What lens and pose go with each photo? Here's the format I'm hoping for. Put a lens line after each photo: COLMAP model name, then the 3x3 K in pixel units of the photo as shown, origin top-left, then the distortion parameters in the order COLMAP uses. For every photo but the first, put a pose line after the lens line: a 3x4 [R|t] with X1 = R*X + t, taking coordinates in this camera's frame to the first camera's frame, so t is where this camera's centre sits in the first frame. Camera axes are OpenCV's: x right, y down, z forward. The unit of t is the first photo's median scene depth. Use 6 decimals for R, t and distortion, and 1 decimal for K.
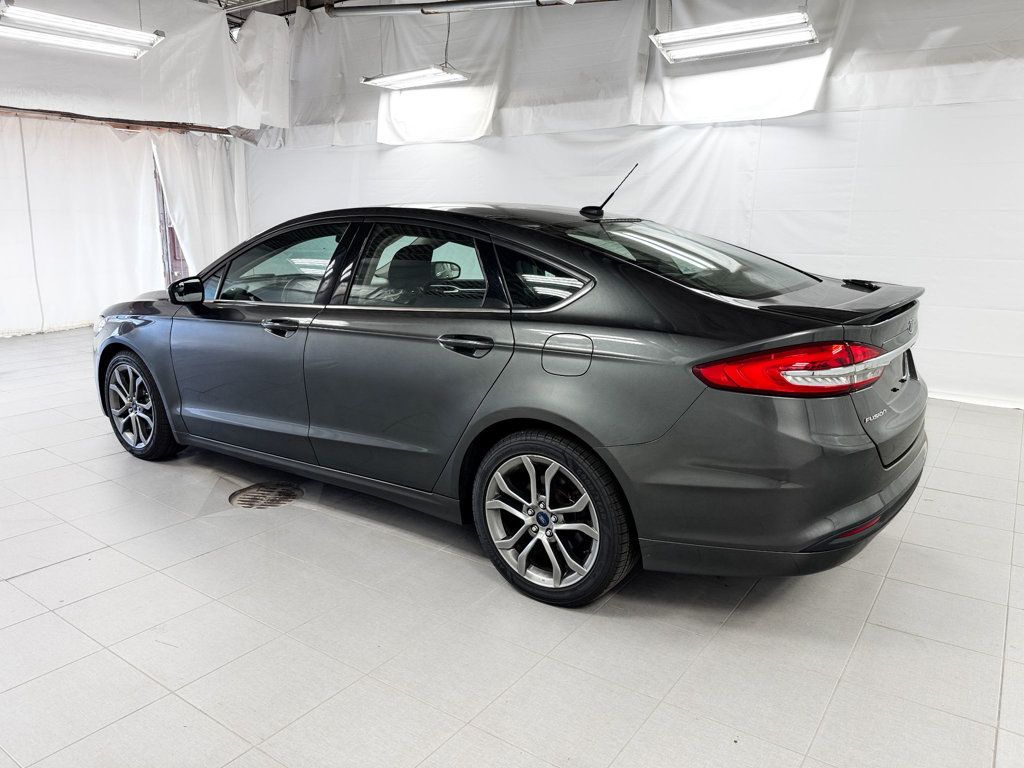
lens RADIAL K [[732.8, 0, 510.9], [0, 732.8, 387.2], [0, 0, 1]] dist [0.040844, -0.026789]
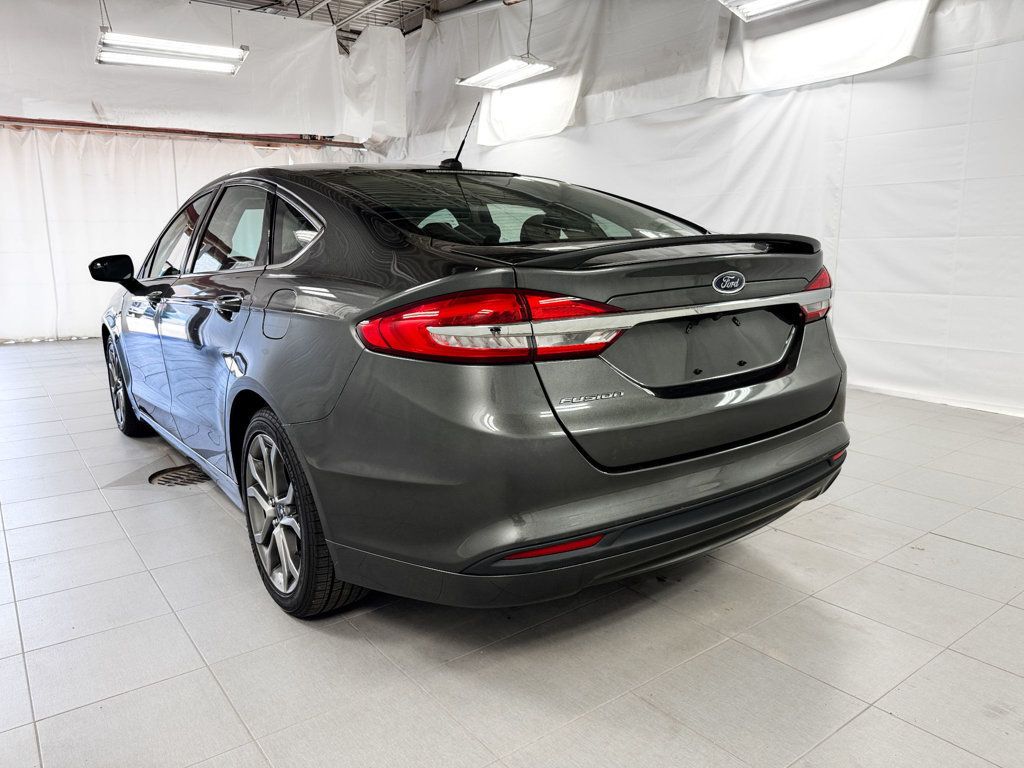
lens RADIAL K [[732.8, 0, 511.9], [0, 732.8, 388.6], [0, 0, 1]] dist [0.040844, -0.026789]
pose [[0.953335, 0.038632, -0.299433, 0.200196], [-0.046540, 0.998730, -0.019319, 0.015608], [0.298306, 0.032354, 0.953922, 0.094540]]
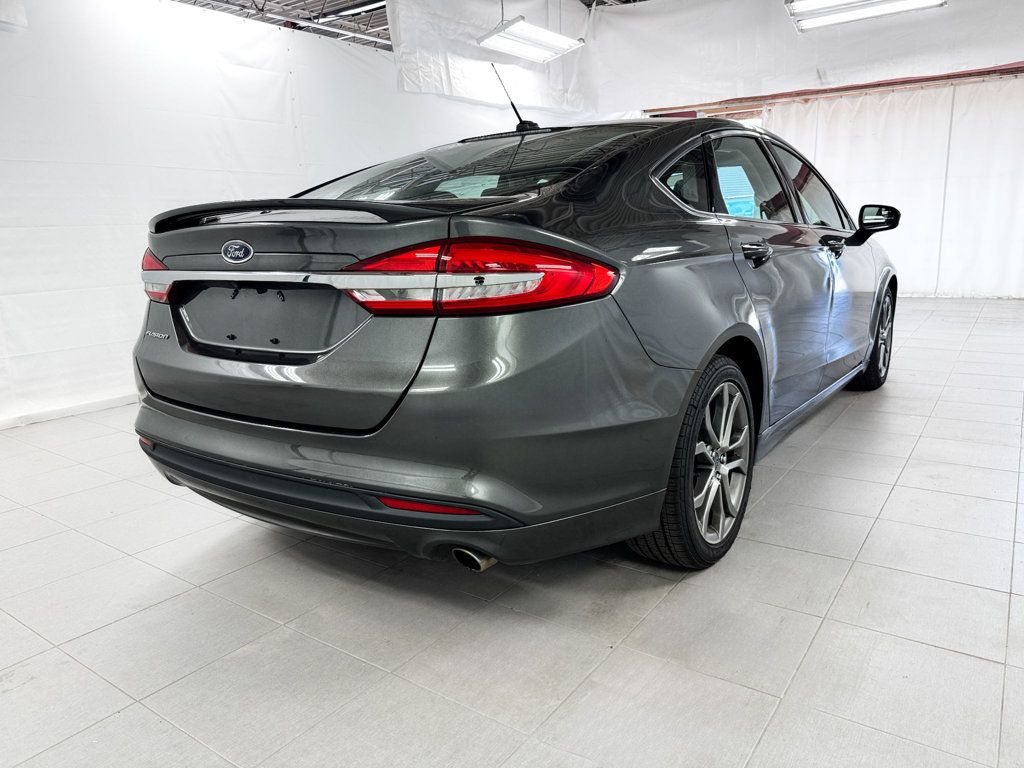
lens RADIAL K [[732.8, 0, 511.3], [0, 732.8, 388.1], [0, 0, 1]] dist [0.040844, -0.026789]
pose [[0.032376, 0.216316, -0.975786, 0.444963], [-0.201964, 0.957574, 0.205578, -0.053722], [0.978858, 0.190418, 0.074691, 0.432577]]
